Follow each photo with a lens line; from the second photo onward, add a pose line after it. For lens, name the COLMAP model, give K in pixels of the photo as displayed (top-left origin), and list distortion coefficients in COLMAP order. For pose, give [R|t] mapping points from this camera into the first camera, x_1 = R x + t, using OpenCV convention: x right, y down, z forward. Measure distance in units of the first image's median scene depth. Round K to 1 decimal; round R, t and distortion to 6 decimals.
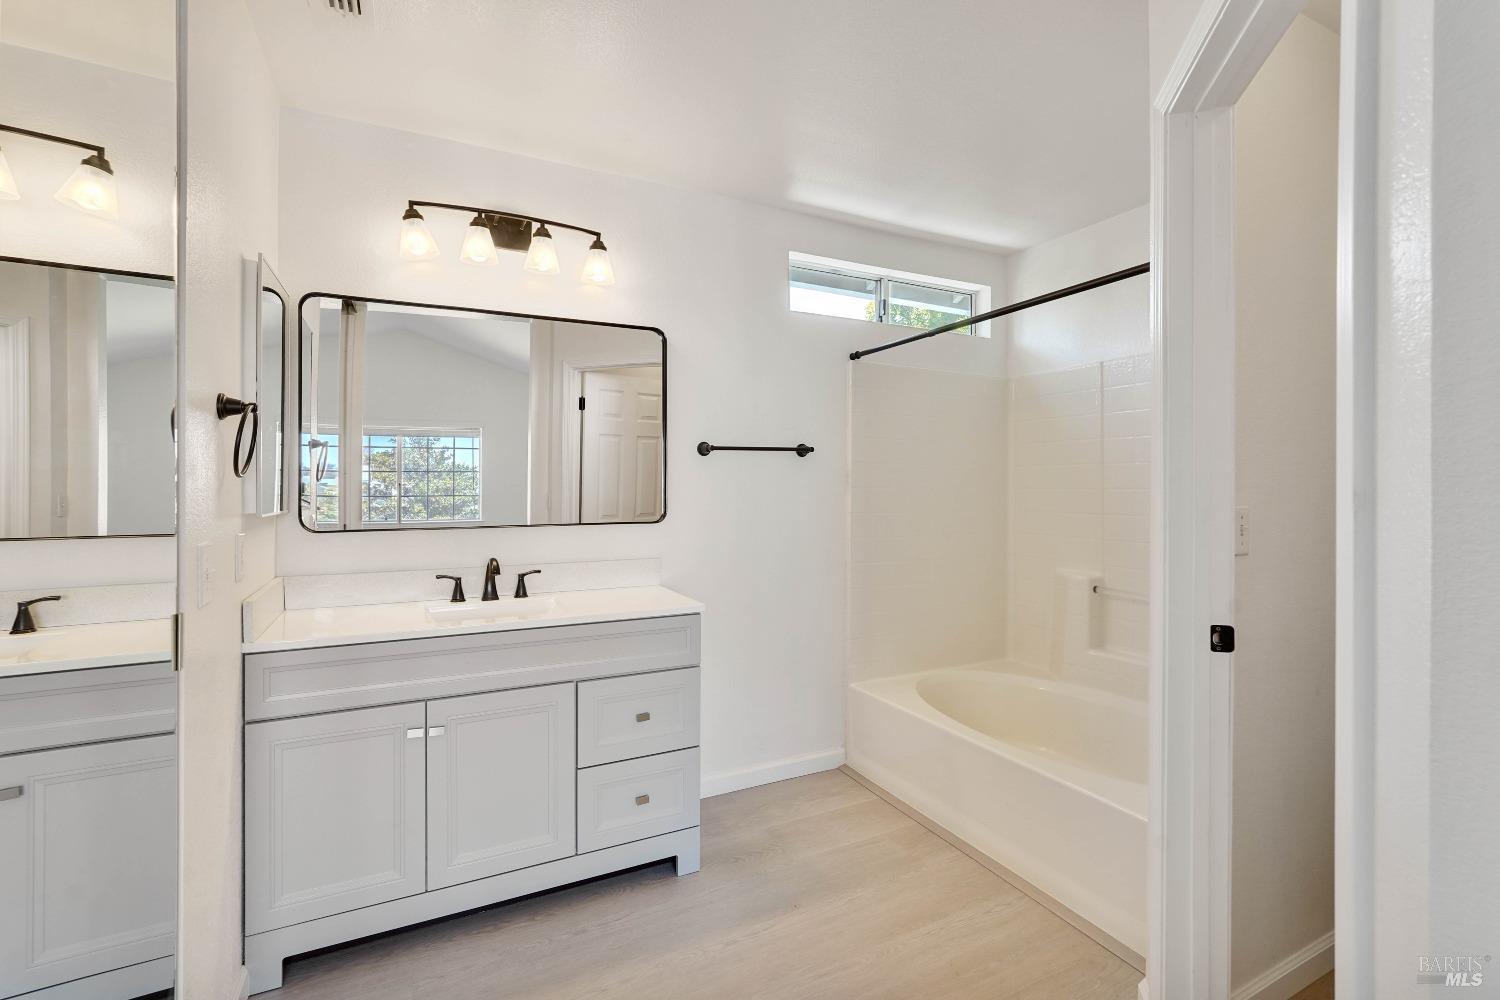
lens RADIAL K [[665.7, 0, 744.0], [0, 665.7, 497.0], [0, 0, 1]] dist [0.000730, 0.000258]
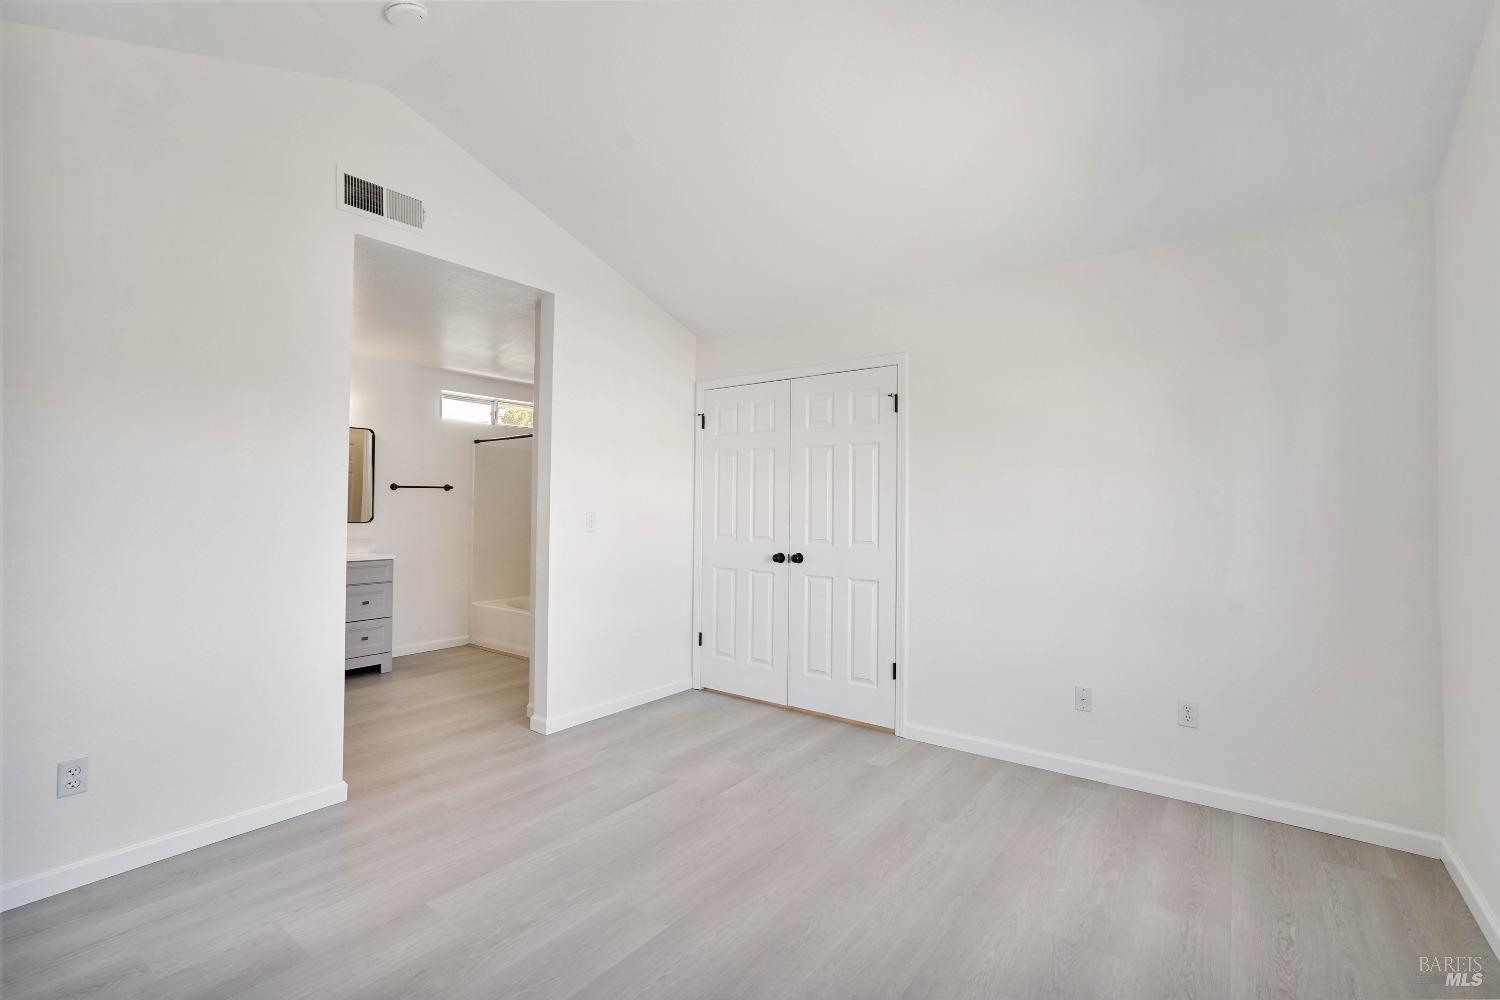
lens RADIAL K [[665.7, 0, 744.0], [0, 665.7, 497.0], [0, 0, 1]] dist [0.000730, 0.000258]
pose [[0.897577, 0.013101, 0.440664, 0.005324], [-0.001657, 0.999652, -0.026345, 0.014048], [-0.440855, 0.022917, 0.897286, -1.548269]]
